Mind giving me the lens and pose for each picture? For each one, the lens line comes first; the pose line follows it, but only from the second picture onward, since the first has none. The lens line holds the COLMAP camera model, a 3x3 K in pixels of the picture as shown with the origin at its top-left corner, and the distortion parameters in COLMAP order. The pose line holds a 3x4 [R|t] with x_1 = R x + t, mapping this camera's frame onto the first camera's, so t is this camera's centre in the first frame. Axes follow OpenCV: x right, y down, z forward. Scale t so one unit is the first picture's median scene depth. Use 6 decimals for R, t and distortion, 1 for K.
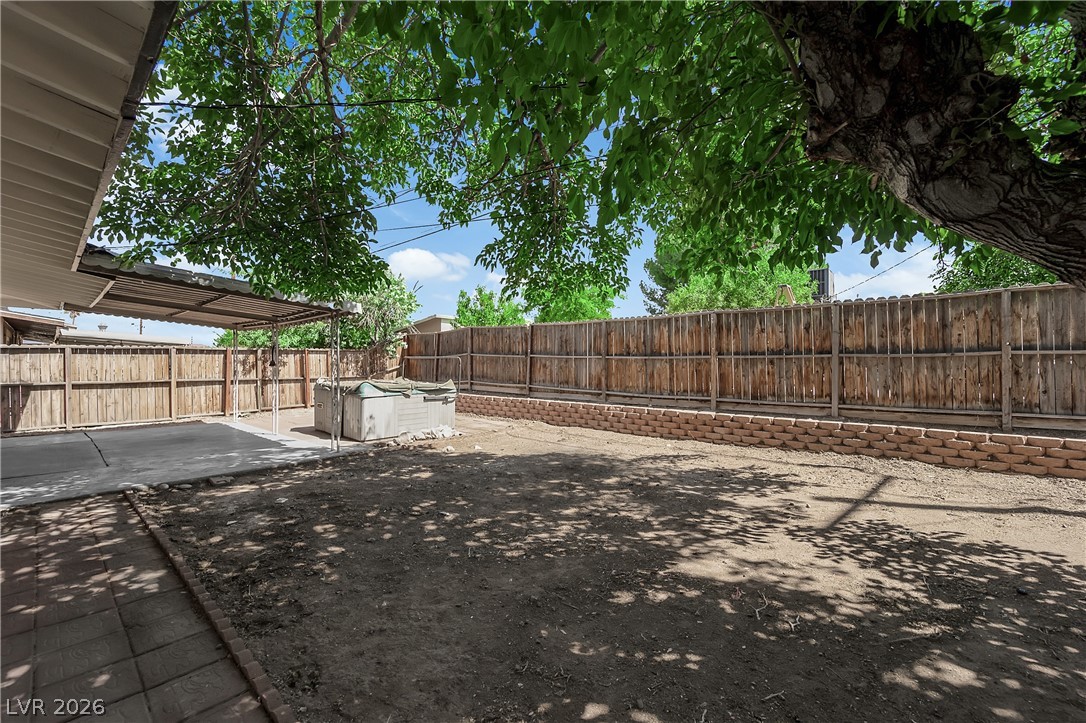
lens RADIAL K [[442.5, 0, 537.8], [0, 442.5, 359.2], [0, 0, 1]] dist [-0.020799, -0.000175]
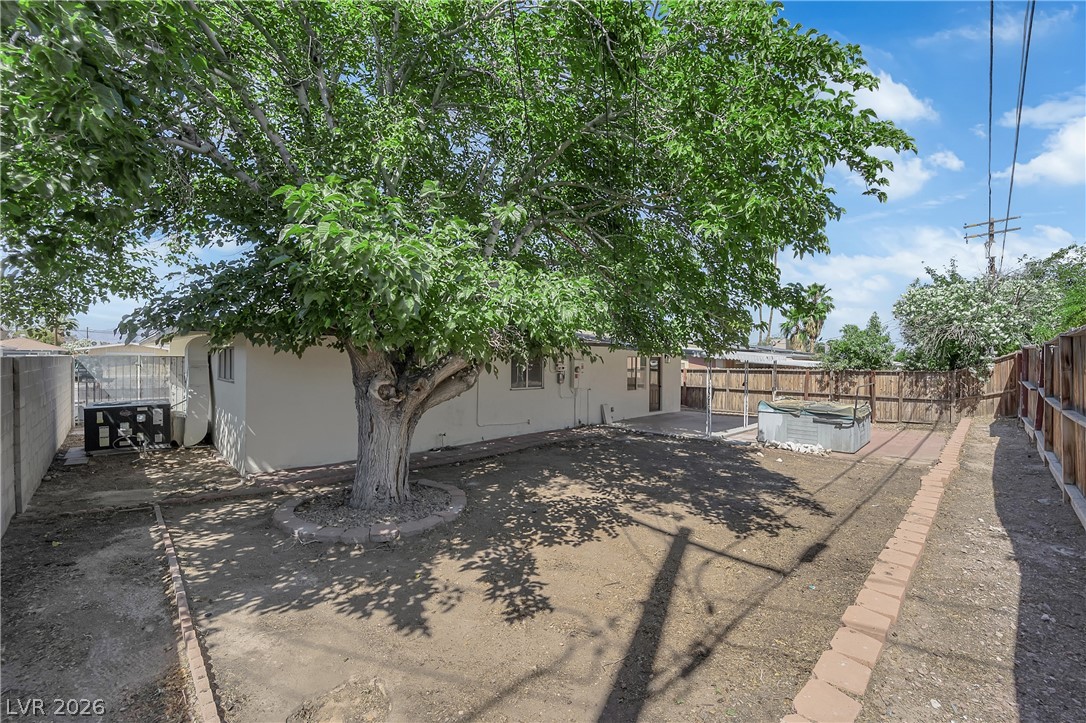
lens RADIAL K [[442.5, 0, 539.8], [0, 442.5, 362.6], [0, 0, 1]] dist [-0.020799, -0.000175]
pose [[-0.053681, 0.000341, -0.998558, 2.533625], [-0.002764, 0.999996, 0.000490, -0.168459], [0.998554, 0.002787, -0.053680, 0.875935]]
